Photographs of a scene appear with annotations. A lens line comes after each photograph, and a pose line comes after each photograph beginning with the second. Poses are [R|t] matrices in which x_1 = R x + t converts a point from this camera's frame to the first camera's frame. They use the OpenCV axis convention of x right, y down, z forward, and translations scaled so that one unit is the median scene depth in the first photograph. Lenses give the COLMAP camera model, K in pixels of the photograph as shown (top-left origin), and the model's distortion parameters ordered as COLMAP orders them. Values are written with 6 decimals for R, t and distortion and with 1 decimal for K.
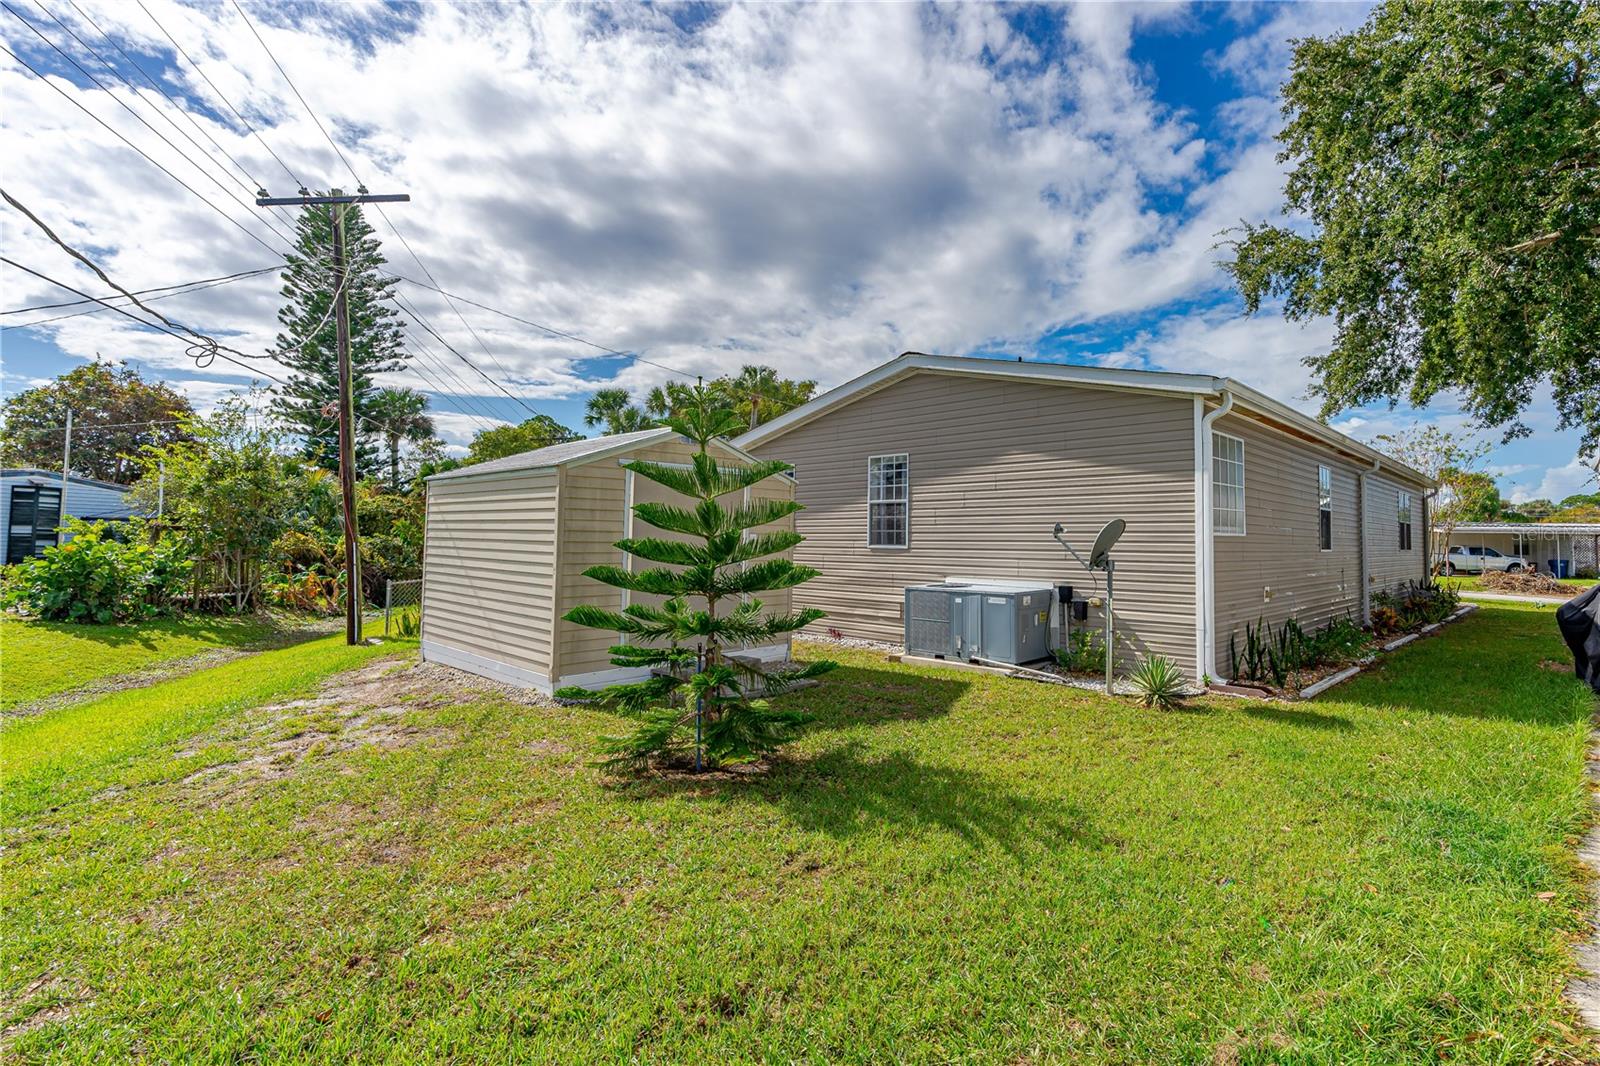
lens RADIAL K [[733.5, 0, 837.2], [0, 733.5, 497.1], [0, 0, 1]] dist [-0.012858, 0.005360]
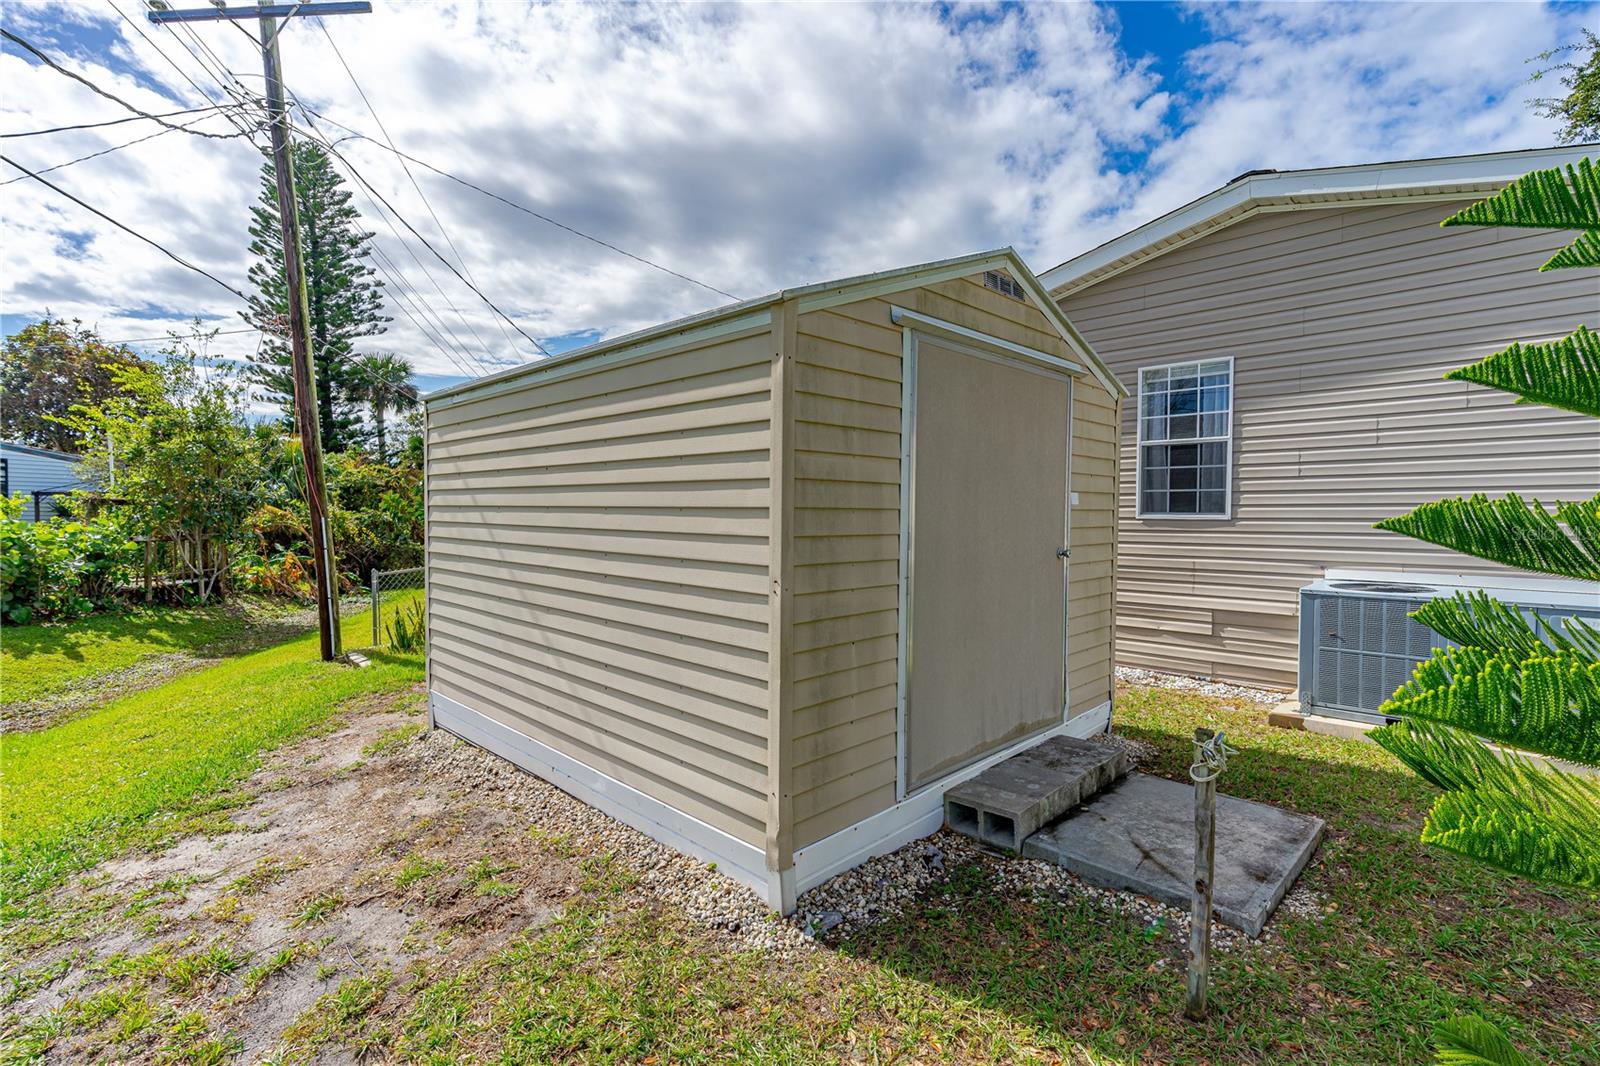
lens RADIAL K [[733.5, 0, 798.7], [0, 733.5, 531.9], [0, 0, 1]] dist [-0.012858, 0.005360]
pose [[0.999494, -0.007437, -0.030925, -0.094800], [0.010066, 0.996267, 0.085738, 0.010703], [0.030171, -0.086005, 0.995838, 0.163463]]
